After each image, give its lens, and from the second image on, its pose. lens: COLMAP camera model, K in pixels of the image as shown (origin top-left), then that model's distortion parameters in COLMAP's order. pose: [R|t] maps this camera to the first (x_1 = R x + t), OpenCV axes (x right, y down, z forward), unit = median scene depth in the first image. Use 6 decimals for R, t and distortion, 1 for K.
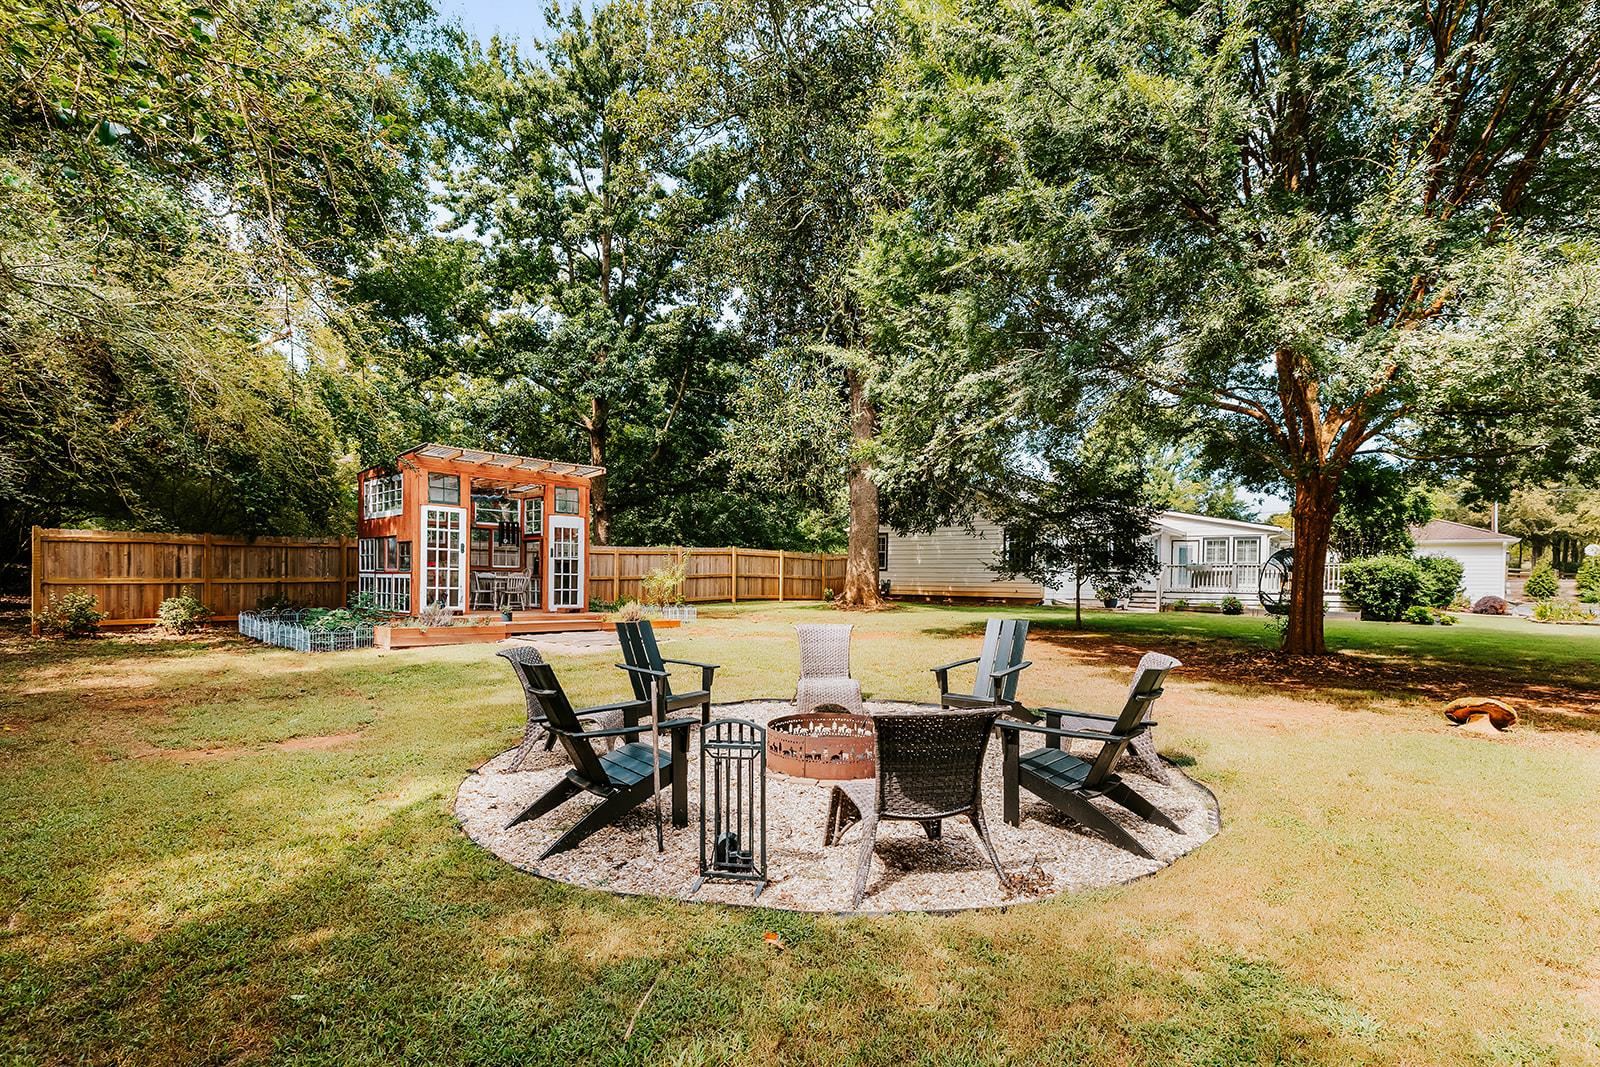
lens RADIAL K [[736.7, 0, 801.0], [0, 736.7, 567.2], [0, 0, 1]] dist [-0.000264, -0.000182]
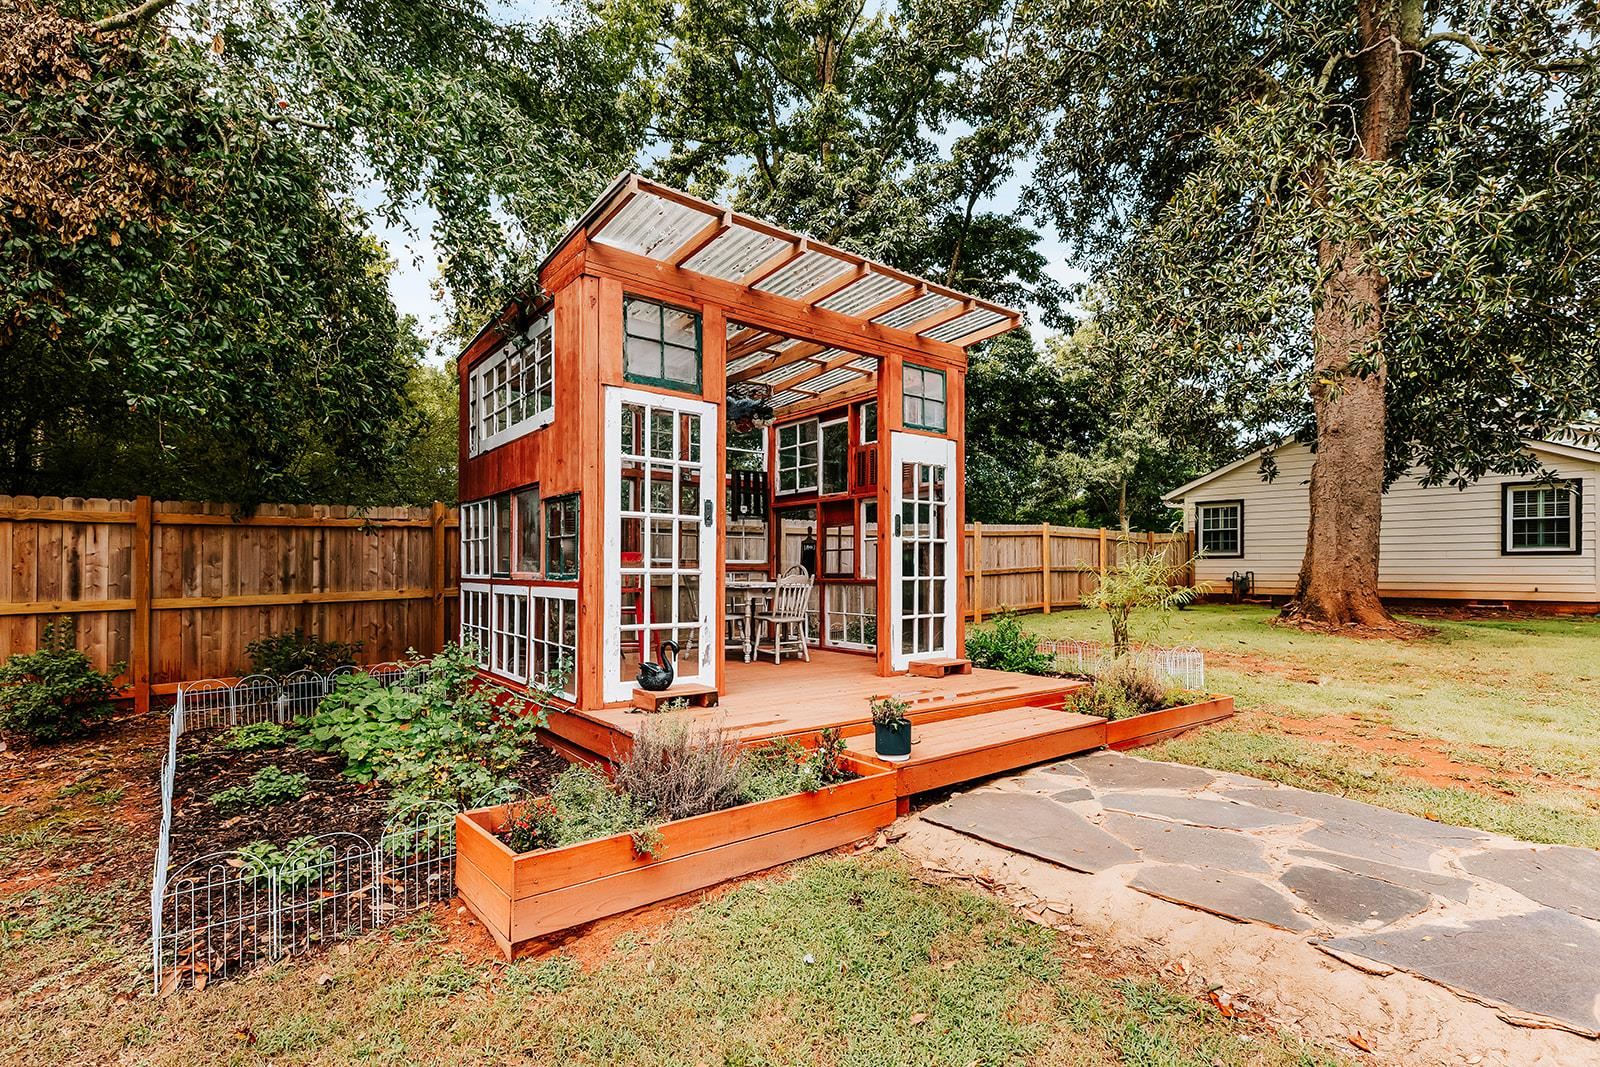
lens RADIAL K [[745.1, 0, 800.0], [0, 745.1, 533.5], [0, 0, 1]] dist [0.000941, 0.000169]
pose [[0.986005, -0.021432, -0.165334, -0.345528], [0.016167, 0.999320, -0.033127, -0.002829], [0.165931, 0.029990, 0.985681, 0.629828]]
